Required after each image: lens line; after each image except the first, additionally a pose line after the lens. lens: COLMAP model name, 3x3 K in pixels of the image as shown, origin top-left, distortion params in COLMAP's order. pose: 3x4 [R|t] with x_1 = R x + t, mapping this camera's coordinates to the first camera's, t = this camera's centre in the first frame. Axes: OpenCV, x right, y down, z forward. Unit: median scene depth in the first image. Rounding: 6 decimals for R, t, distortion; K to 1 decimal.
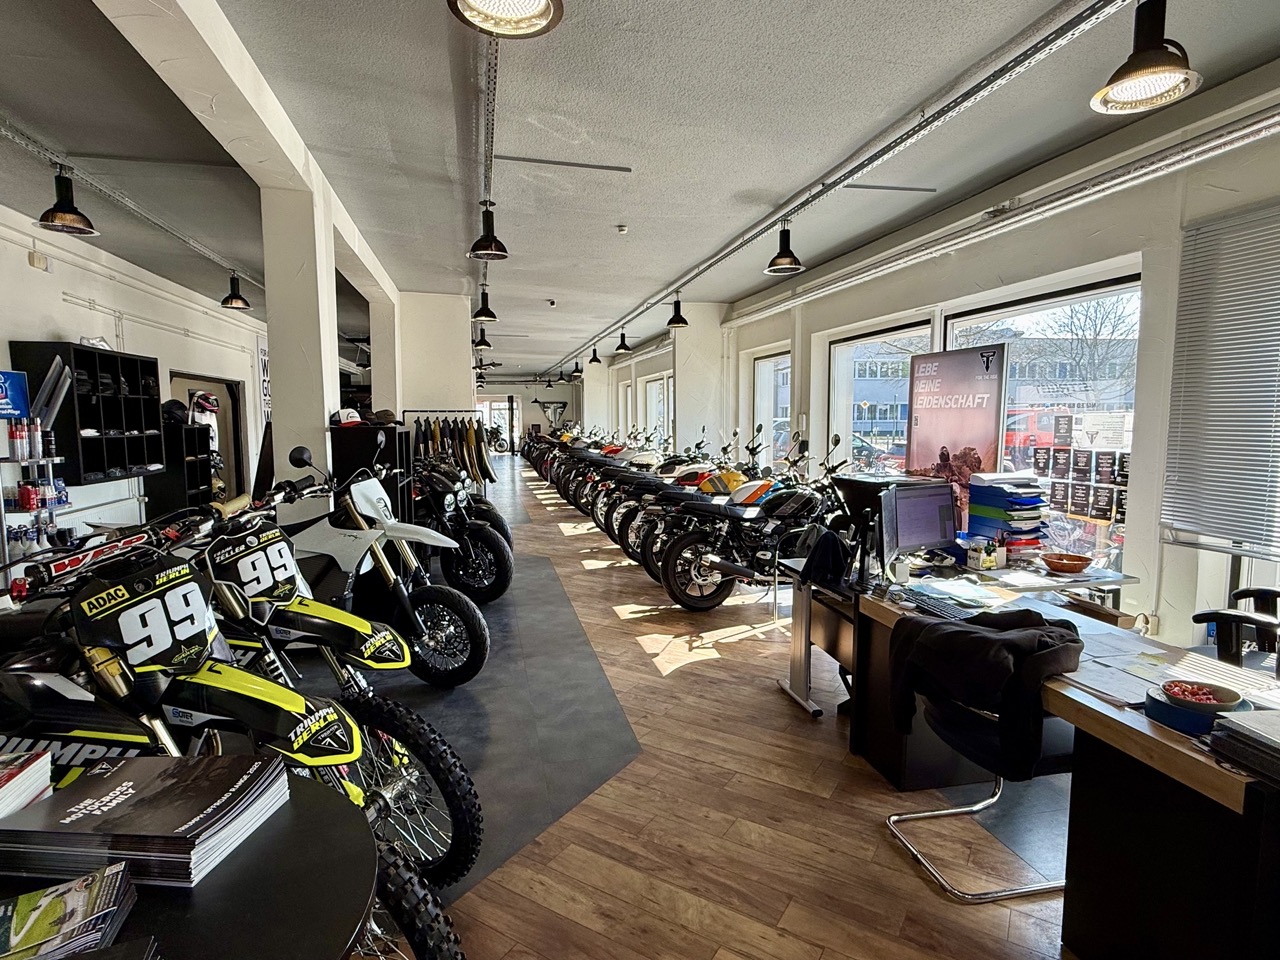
lens RADIAL K [[672.4, 0, 636.3], [0, 672.4, 485.1], [0, 0, 1]] dist [-0.000970, -0.000094]
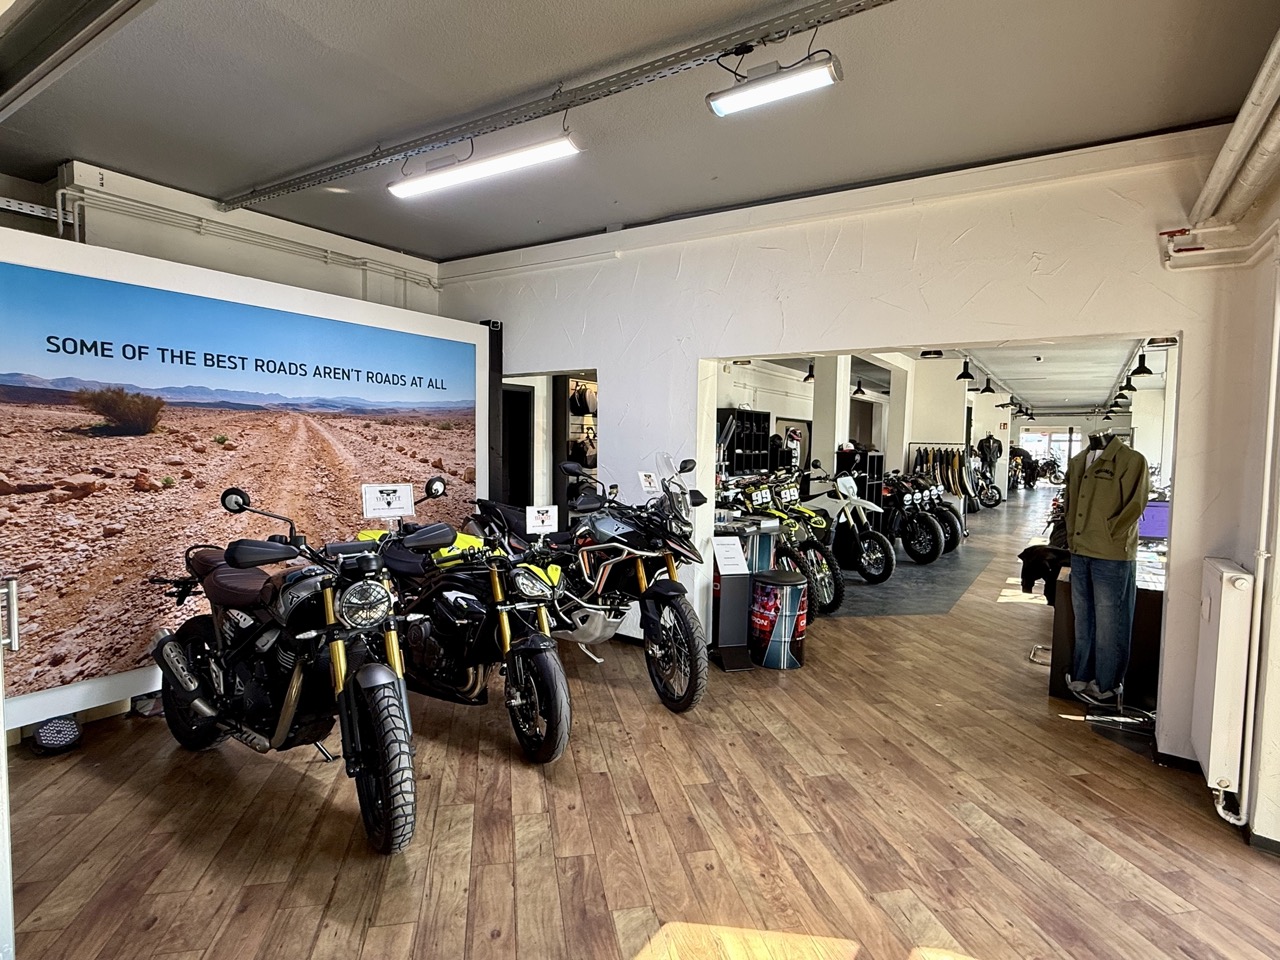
lens RADIAL K [[672.4, 0, 638.9], [0, 672.4, 479.9], [0, 0, 1]] dist [-0.000970, -0.000094]
pose [[0.689502, 0.059307, -0.721851, 0.466021], [-0.094251, 0.995514, -0.008236, 0.055354], [0.718125, 0.073714, 0.691999, -0.637771]]
